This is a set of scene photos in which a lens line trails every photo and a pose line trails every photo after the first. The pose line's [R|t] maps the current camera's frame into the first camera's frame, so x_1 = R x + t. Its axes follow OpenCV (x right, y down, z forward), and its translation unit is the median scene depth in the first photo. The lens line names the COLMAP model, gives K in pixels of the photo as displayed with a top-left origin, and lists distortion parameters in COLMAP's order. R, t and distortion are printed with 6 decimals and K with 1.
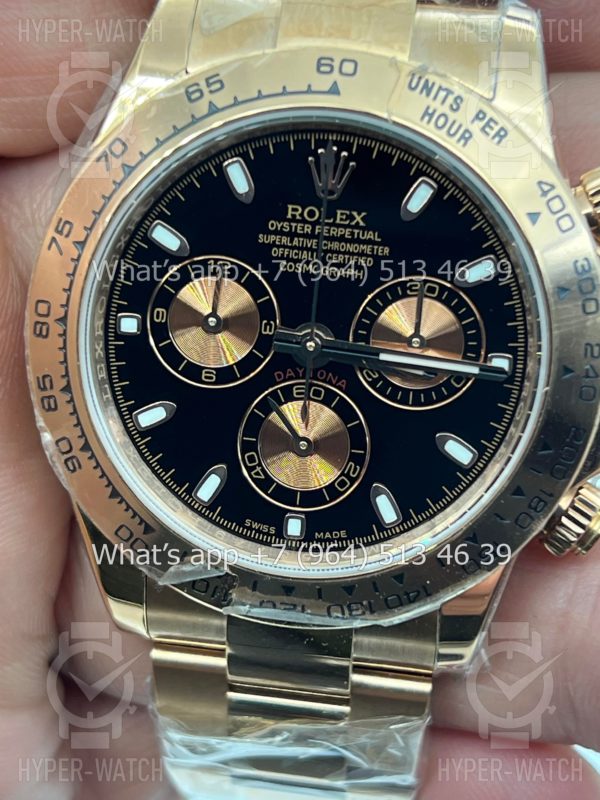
lens RADIAL K [[1913.4, 0, 300.0], [0, 1913.4, 400.0], [0, 0, 1]] dist [0.246678, -0.432422]
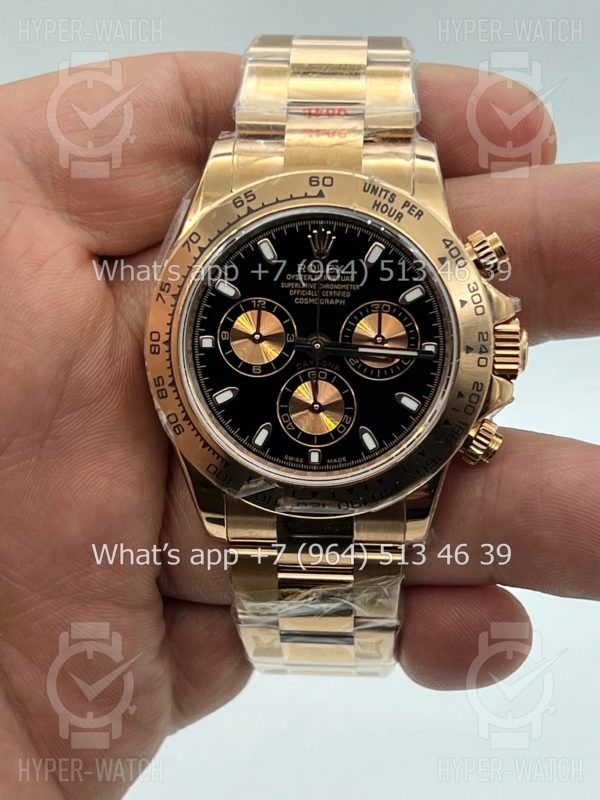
lens RADIAL K [[1913.4, 0, 300.0], [0, 1913.4, 400.0], [0, 0, 1]] dist [0.246678, -0.432422]
pose [[0.996286, -0.071679, 0.047710, -0.092475], [0.075374, 0.993879, -0.080767, 0.152434], [-0.041628, 0.084063, 0.995591, -0.664374]]
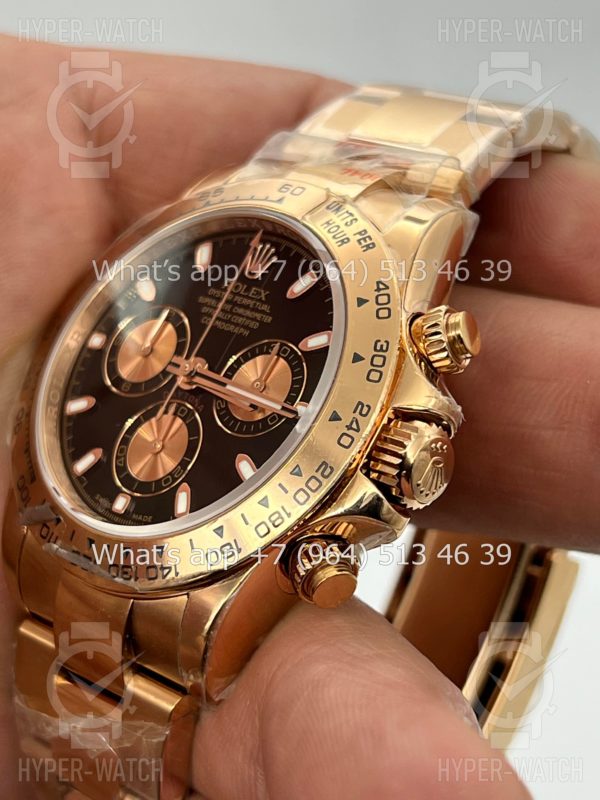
lens RADIAL K [[1913.4, 0, 300.0], [0, 1913.4, 400.0], [0, 0, 1]] dist [0.246678, -0.432422]
pose [[0.812989, 0.203904, -0.545410, 0.754264], [-0.451005, 0.812972, -0.368336, 0.417594], [0.368298, 0.545436, 0.752899, 0.086458]]
